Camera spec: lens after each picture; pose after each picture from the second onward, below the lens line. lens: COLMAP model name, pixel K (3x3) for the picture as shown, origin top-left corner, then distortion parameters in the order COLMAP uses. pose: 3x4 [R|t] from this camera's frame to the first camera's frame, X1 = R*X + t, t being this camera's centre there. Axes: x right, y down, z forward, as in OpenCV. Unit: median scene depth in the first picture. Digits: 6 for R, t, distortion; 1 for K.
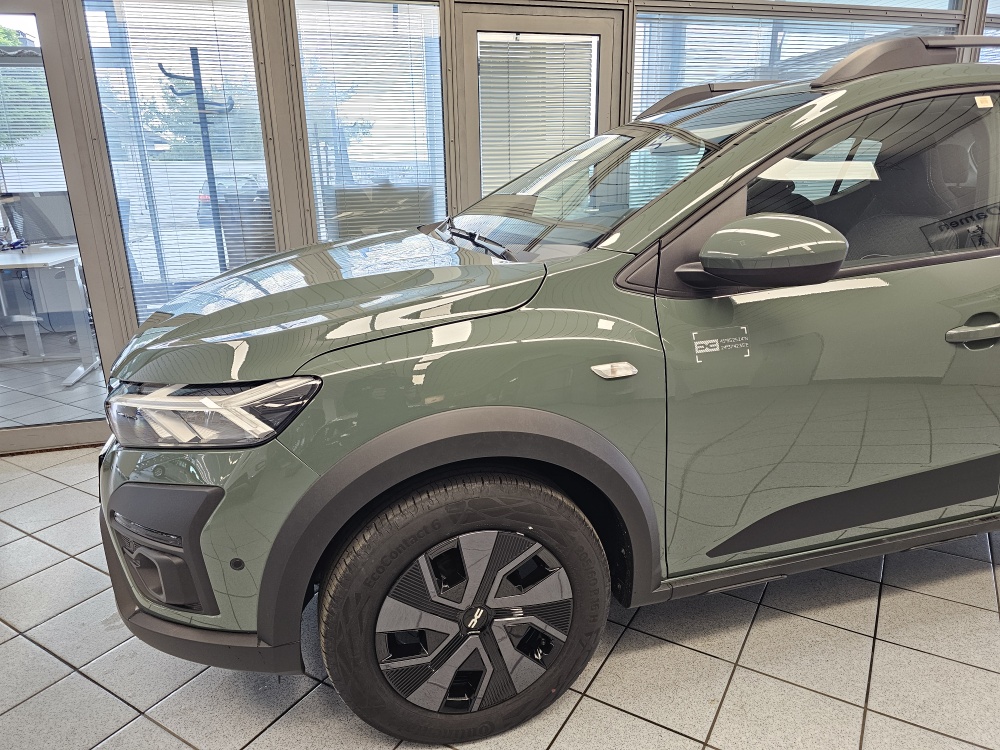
lens RADIAL K [[685.0, 0, 487.2], [0, 685.0, 359.1], [0, 0, 1]] dist [0.098427, -0.137025]
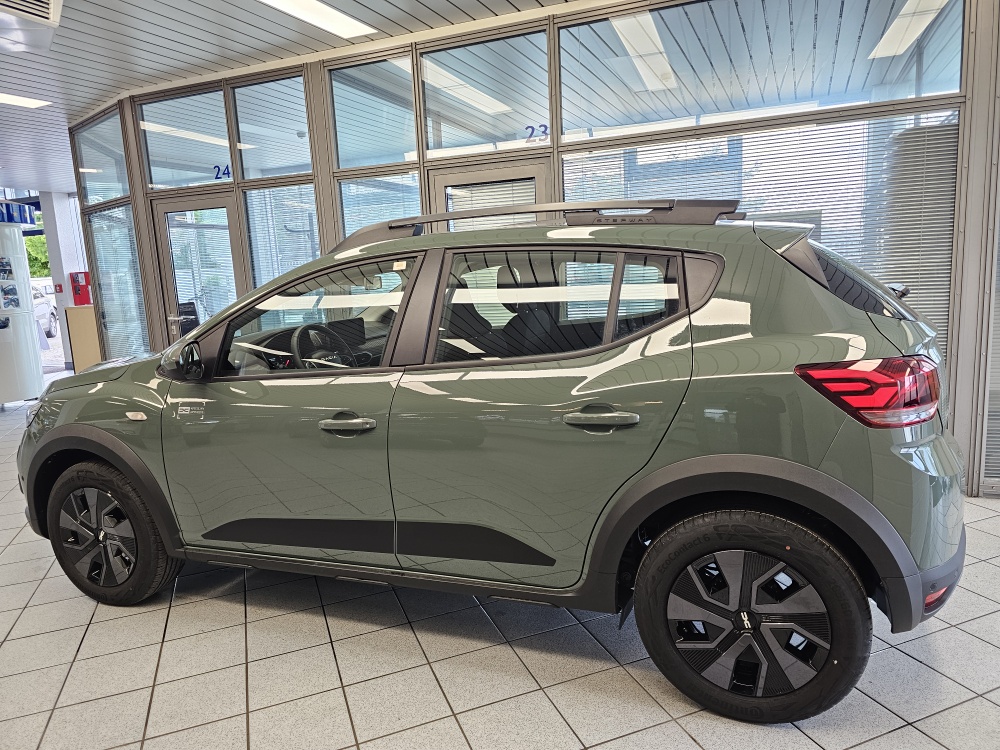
lens RADIAL K [[685.0, 0, 487.2], [0, 685.0, 359.1], [0, 0, 1]] dist [0.098427, -0.137025]
pose [[0.798753, 0.066656, -0.597956, 1.817439], [-0.131563, 0.989143, -0.065479, -0.122044], [0.587099, 0.130970, 0.798850, 0.000243]]
